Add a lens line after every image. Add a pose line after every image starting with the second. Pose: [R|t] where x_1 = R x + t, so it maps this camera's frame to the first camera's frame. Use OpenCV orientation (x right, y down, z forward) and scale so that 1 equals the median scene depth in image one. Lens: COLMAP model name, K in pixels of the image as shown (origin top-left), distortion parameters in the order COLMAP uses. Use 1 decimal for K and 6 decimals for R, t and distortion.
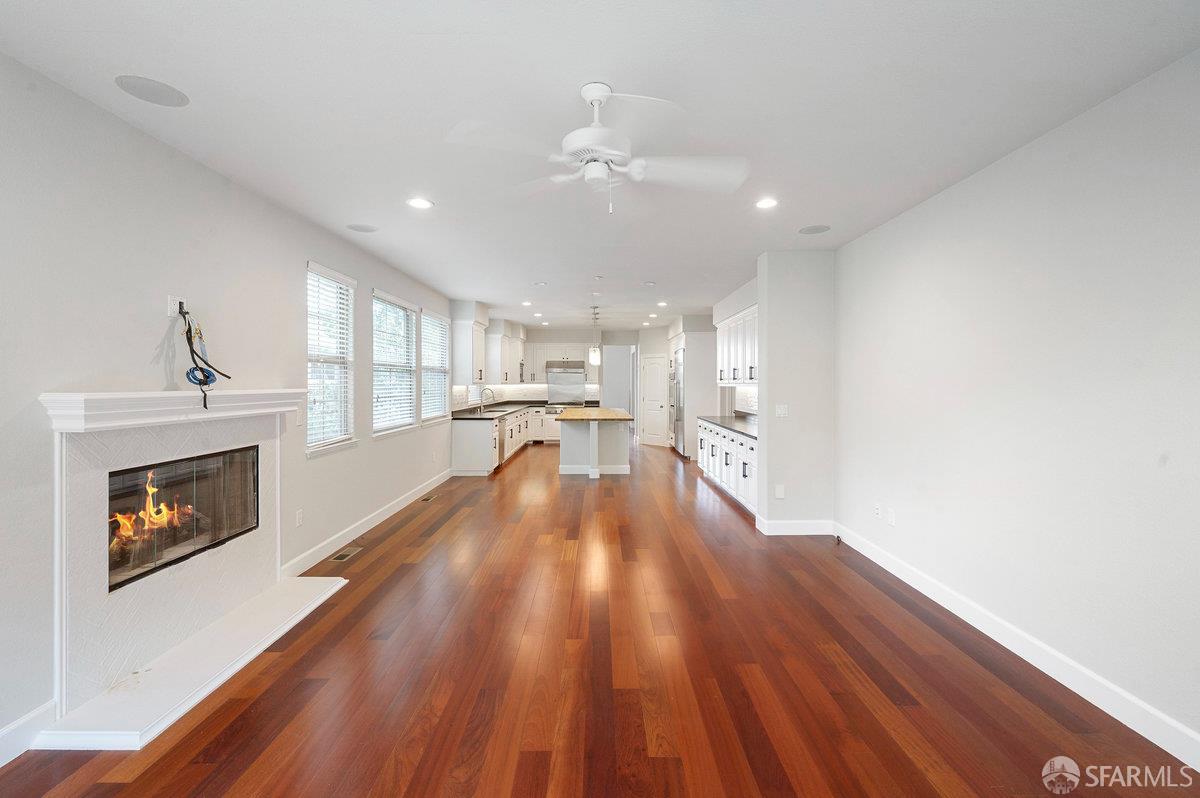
lens RADIAL K [[503.7, 0, 592.8], [0, 503.7, 386.1], [0, 0, 1]] dist [0.000069, 0.000000]
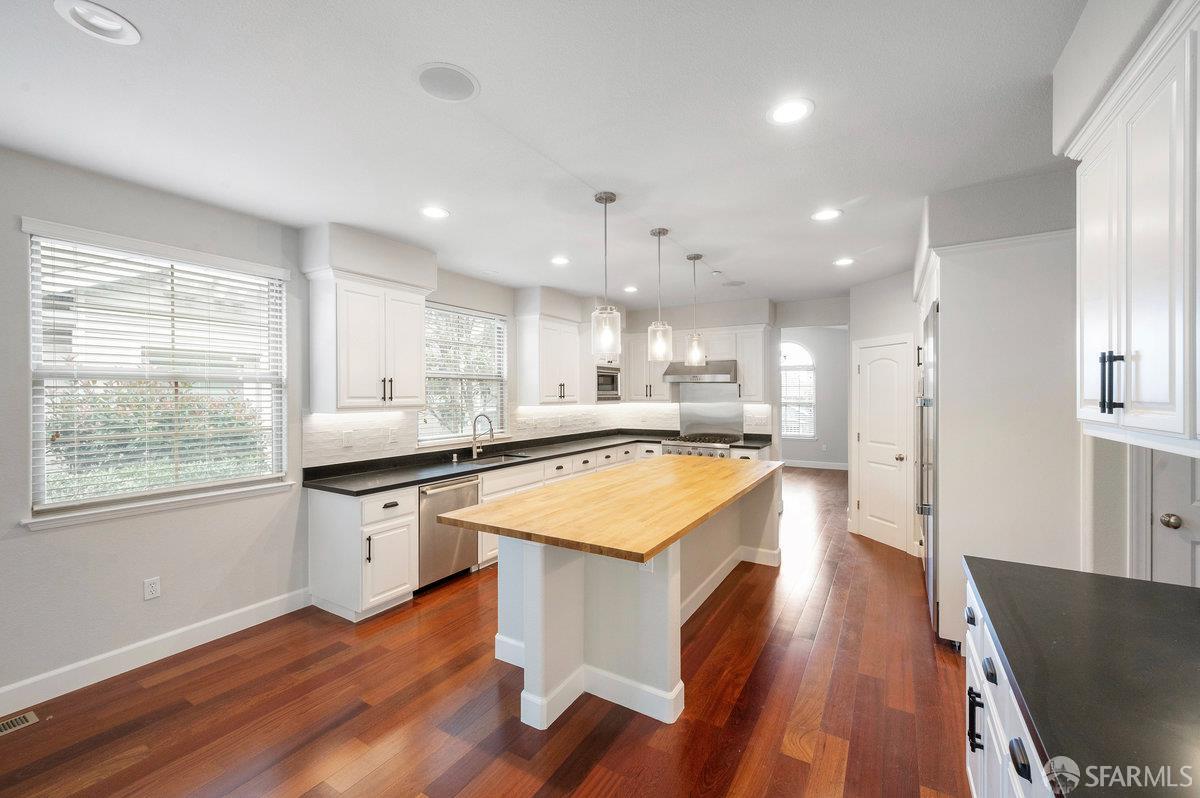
lens RADIAL K [[484.9, 0, 598.0], [0, 484.9, 400.3], [0, 0, 1]] dist [-0.002916, 0.000152]
pose [[0.859214, 0.003739, -0.511603, 0.133024], [-0.000433, 0.999978, 0.006580, -0.011750], [0.511616, -0.005432, 0.859197, 0.540680]]
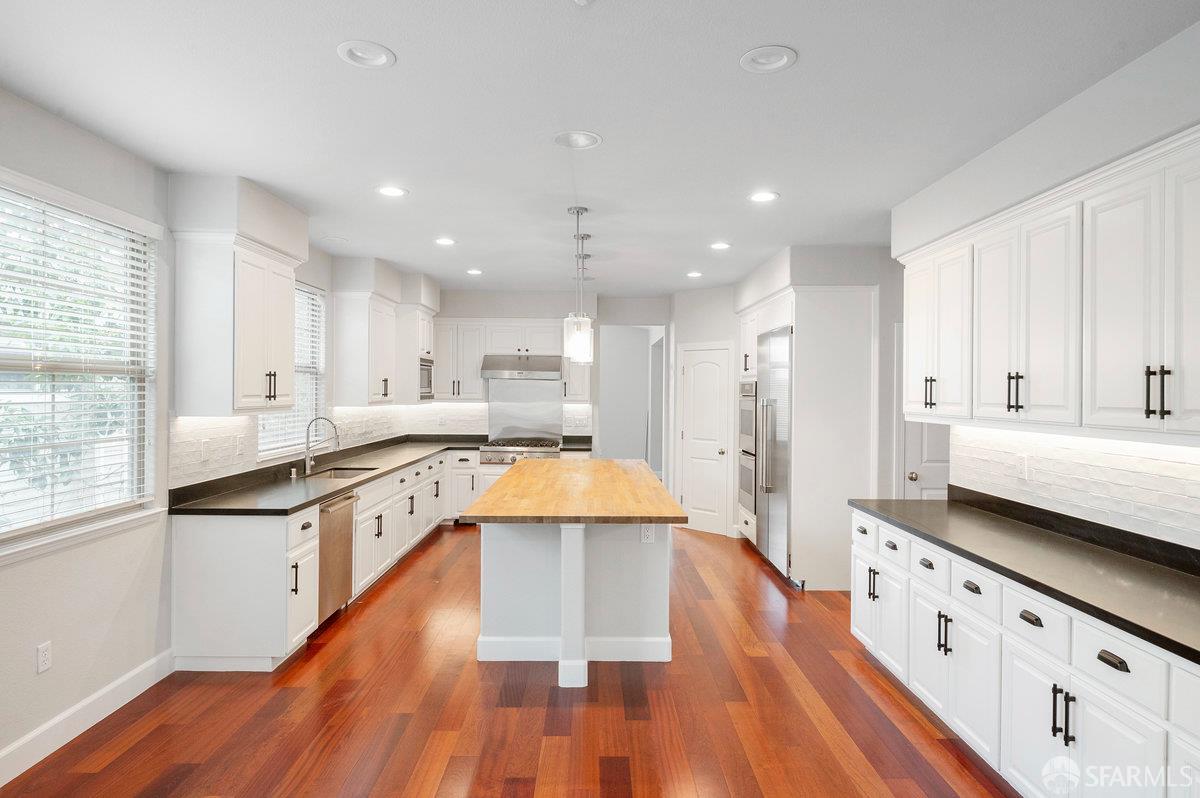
lens RADIAL K [[686.9, 0, 599.1], [0, 686.9, 399.6], [0, 0, 1]] dist [0.000007, 0.000265]
pose [[0.999790, 0.006829, 0.019321, 0.007705], [-0.006957, 0.999954, 0.006584, -0.013179], [-0.019275, -0.006717, 0.999792, 0.369470]]
